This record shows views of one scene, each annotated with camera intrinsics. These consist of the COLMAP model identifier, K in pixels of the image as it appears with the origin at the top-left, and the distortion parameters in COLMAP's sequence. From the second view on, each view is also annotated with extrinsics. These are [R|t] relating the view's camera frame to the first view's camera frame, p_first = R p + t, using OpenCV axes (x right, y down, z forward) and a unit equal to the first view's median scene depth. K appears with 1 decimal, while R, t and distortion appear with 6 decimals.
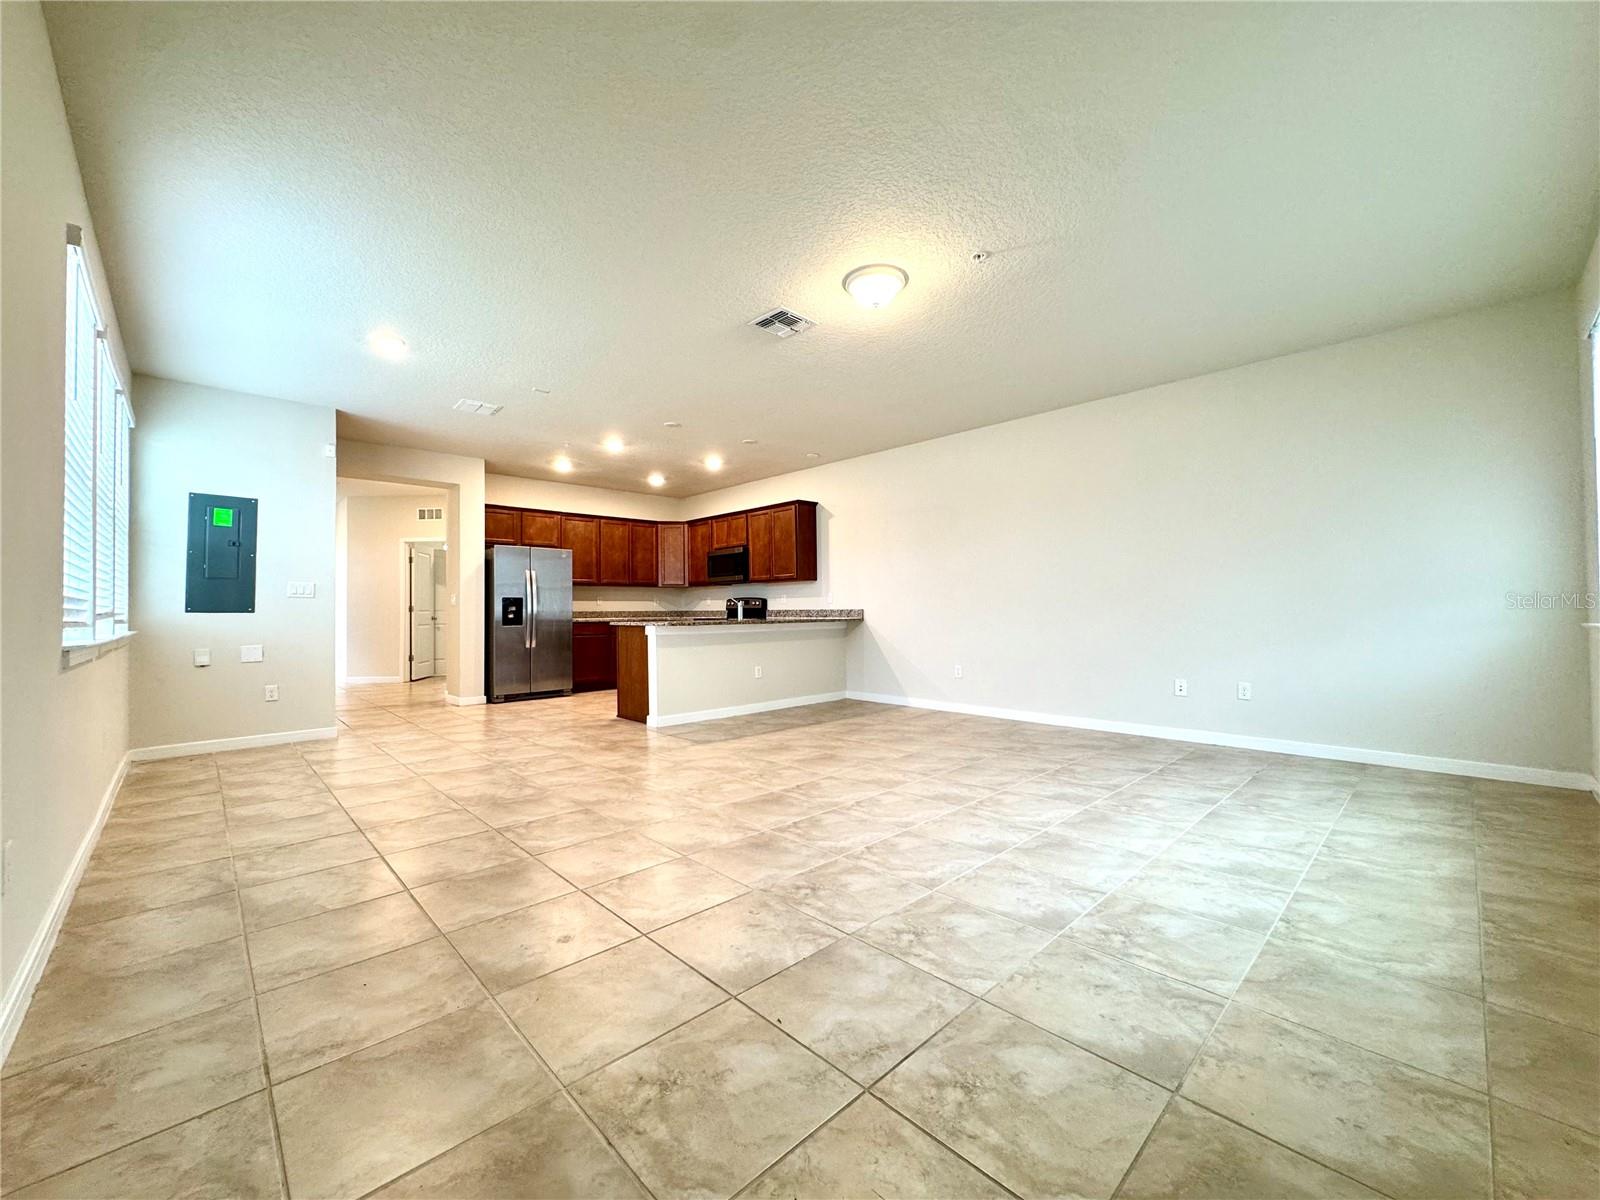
lens RADIAL K [[640.2, 0, 792.3], [0, 640.2, 605.5], [0, 0, 1]] dist [-0.005453, 0.001343]
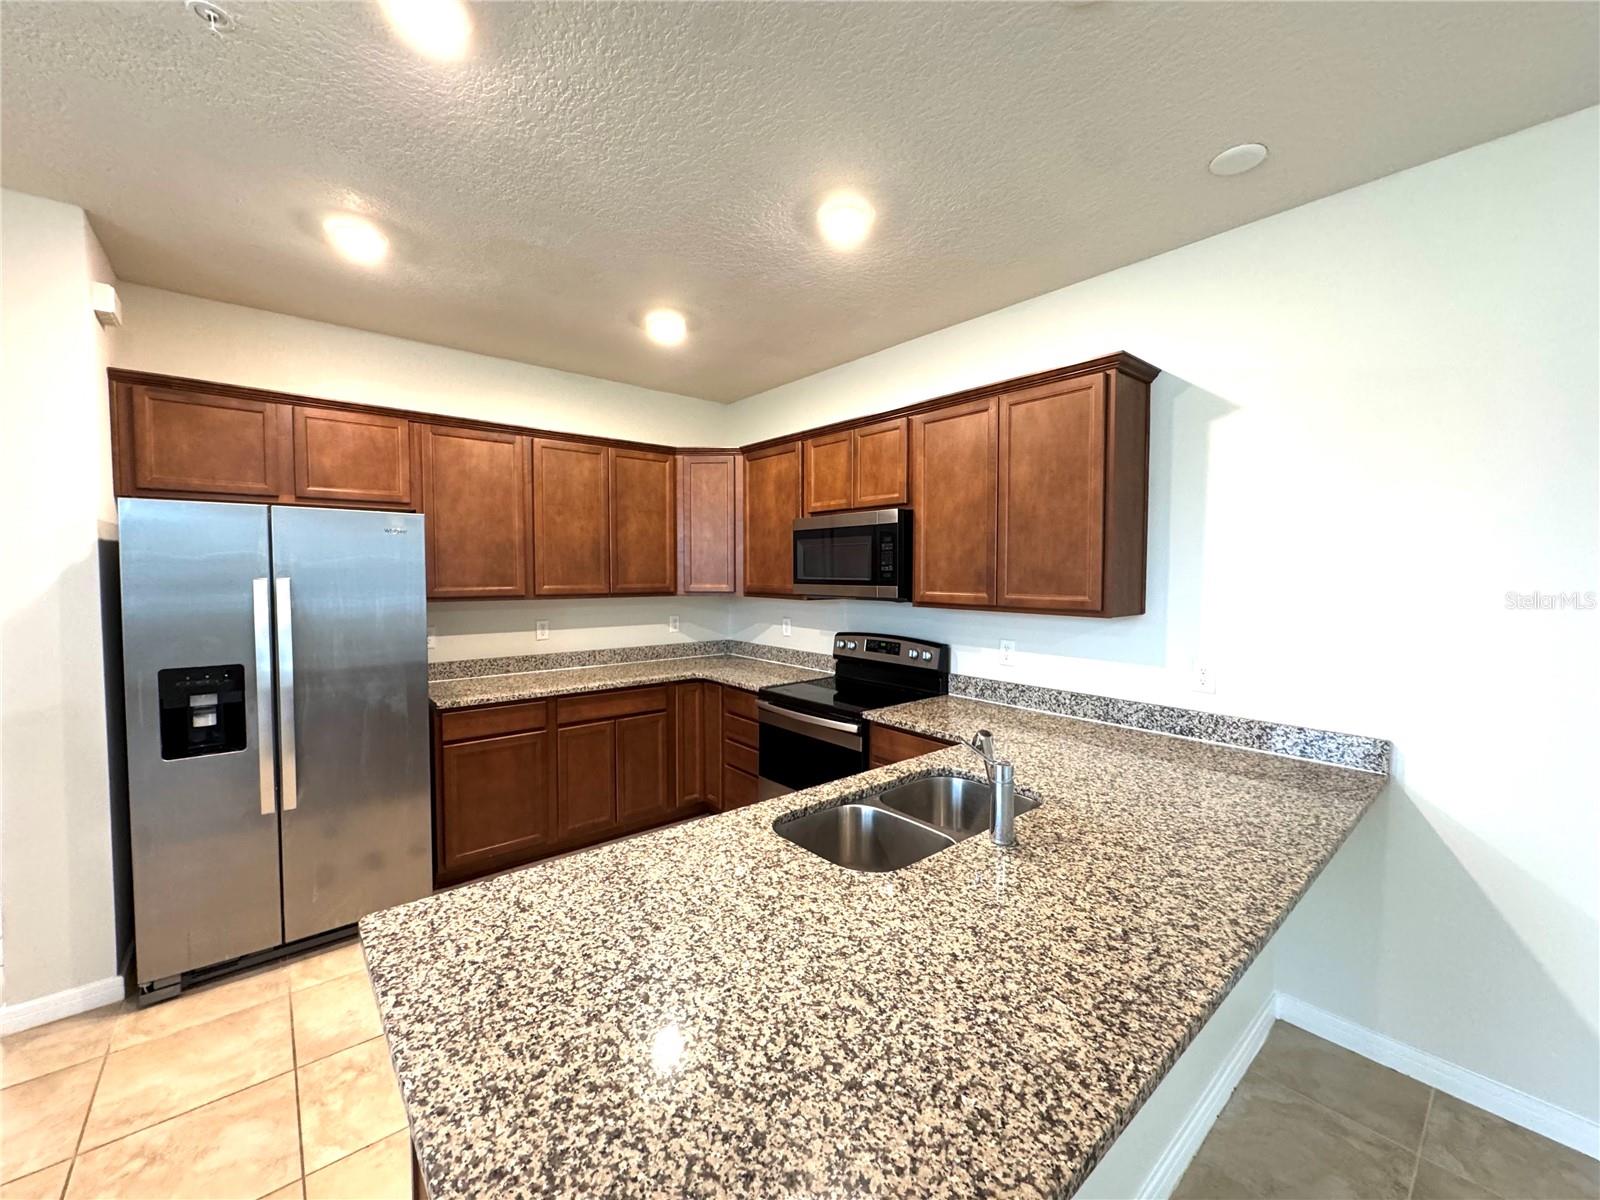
lens RADIAL K [[640.2, 0, 784.7], [0, 640.2, 584.5], [0, 0, 1]] dist [-0.005453, 0.001343]
pose [[0.996761, 0.013793, -0.079231, -0.109007], [-0.011401, 0.999467, 0.030575, -0.057211], [0.079610, -0.029573, 0.996387, 0.617810]]
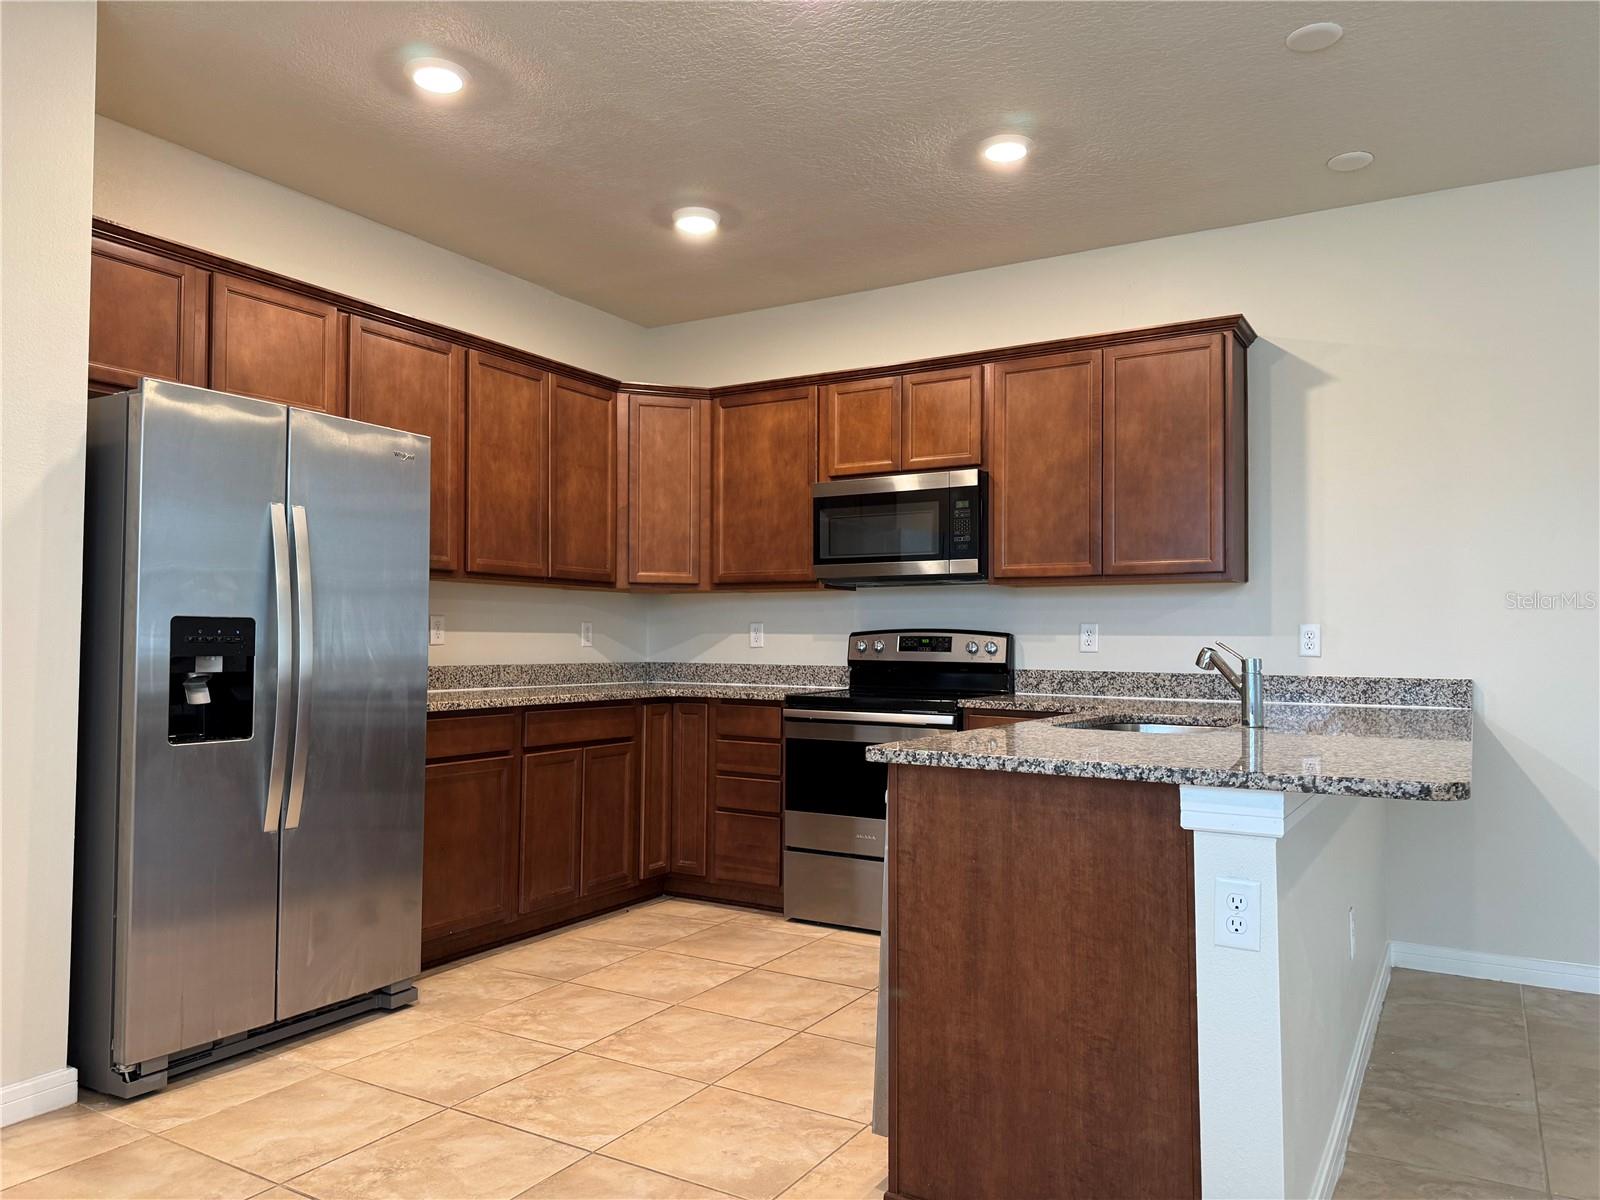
lens RADIAL K [[1108.8, 0, 779.1], [0, 1108.8, 588.7], [0, 0, 1]] dist [0.047575, -0.051995]
pose [[0.968721, 0.028909, 0.246461, -0.267965], [-0.018824, 0.998890, -0.043178, -0.014734], [-0.247436, 0.037188, 0.968190, 0.509790]]
